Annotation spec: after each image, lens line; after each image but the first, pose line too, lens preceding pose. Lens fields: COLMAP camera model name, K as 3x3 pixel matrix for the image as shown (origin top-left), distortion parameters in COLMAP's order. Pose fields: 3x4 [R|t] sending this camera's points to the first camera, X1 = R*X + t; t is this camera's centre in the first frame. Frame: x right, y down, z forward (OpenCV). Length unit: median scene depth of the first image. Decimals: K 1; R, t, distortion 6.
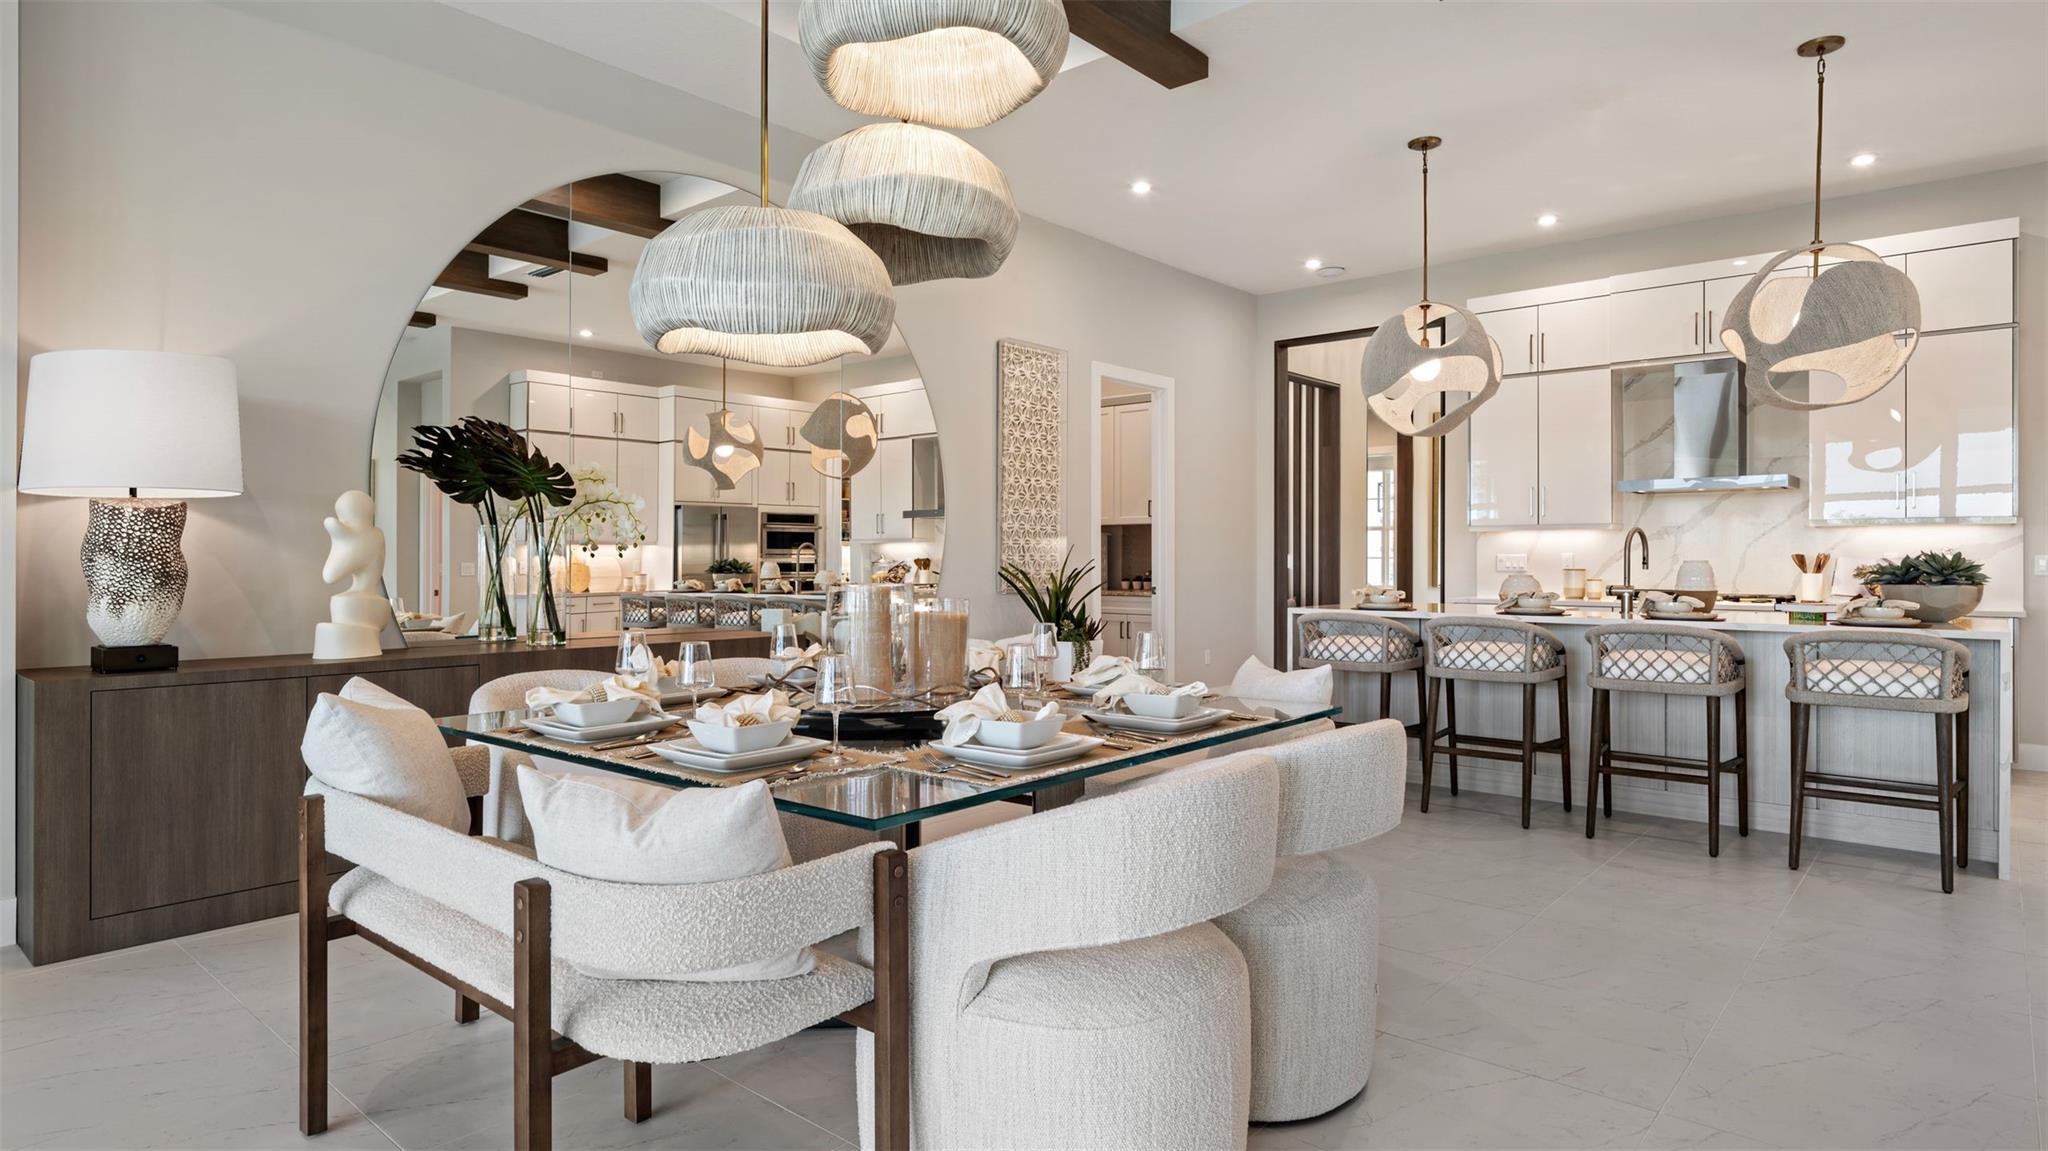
lens RADIAL K [[1108.5, 0, 1026.5], [0, 1108.5, 558.2], [0, 0, 1]] dist [0.004053, 0.000155]
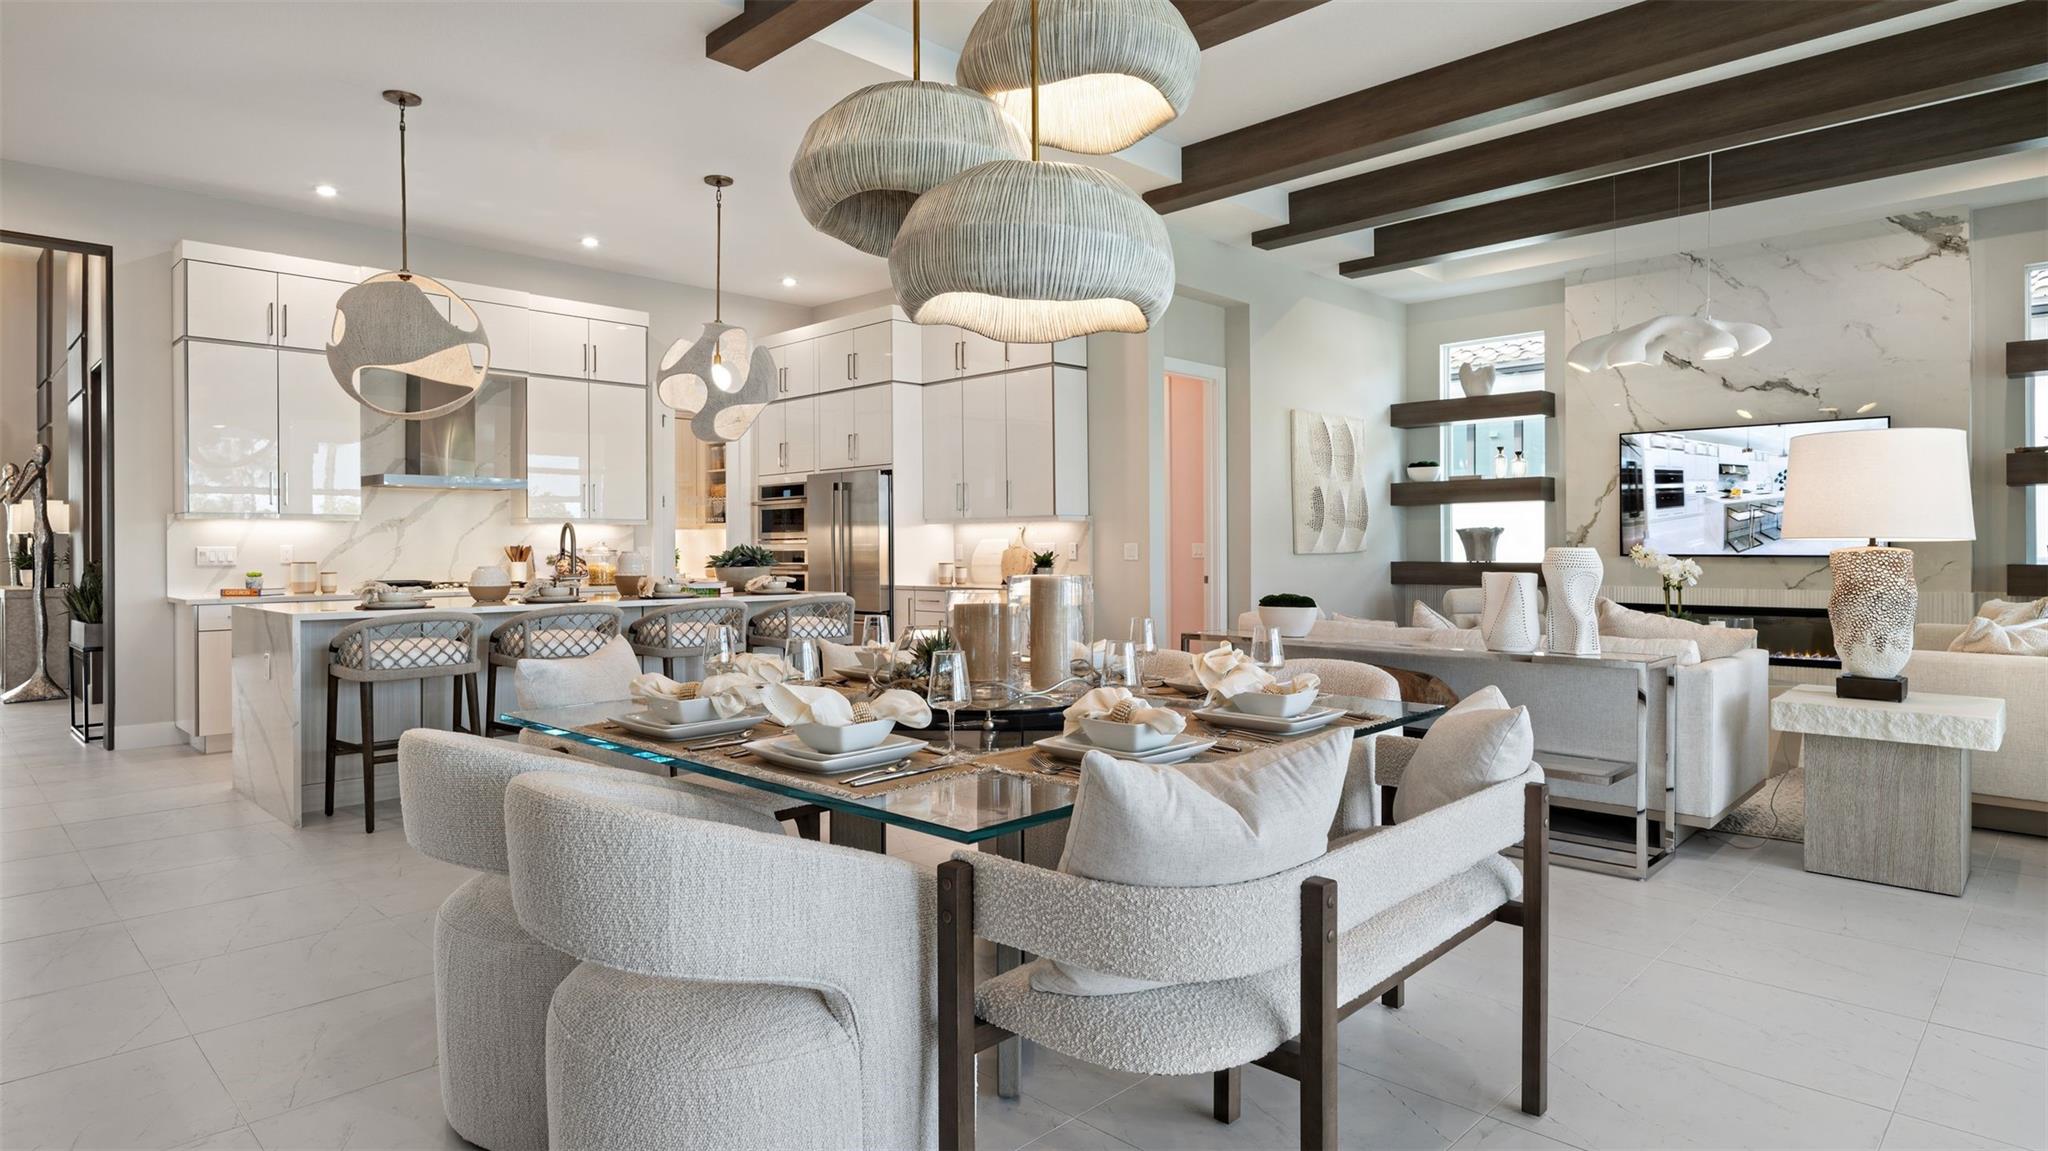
lens RADIAL K [[1090.7, 0, 1032.2], [0, 1090.7, 555.7], [0, 0, 1]] dist [-0.015898, -0.000148]
pose [[0.058730, -0.007769, 0.998244, -0.455719], [0.004361, 0.999962, 0.007526, 0.000118], [-0.998264, 0.003911, 0.058762, 0.386561]]
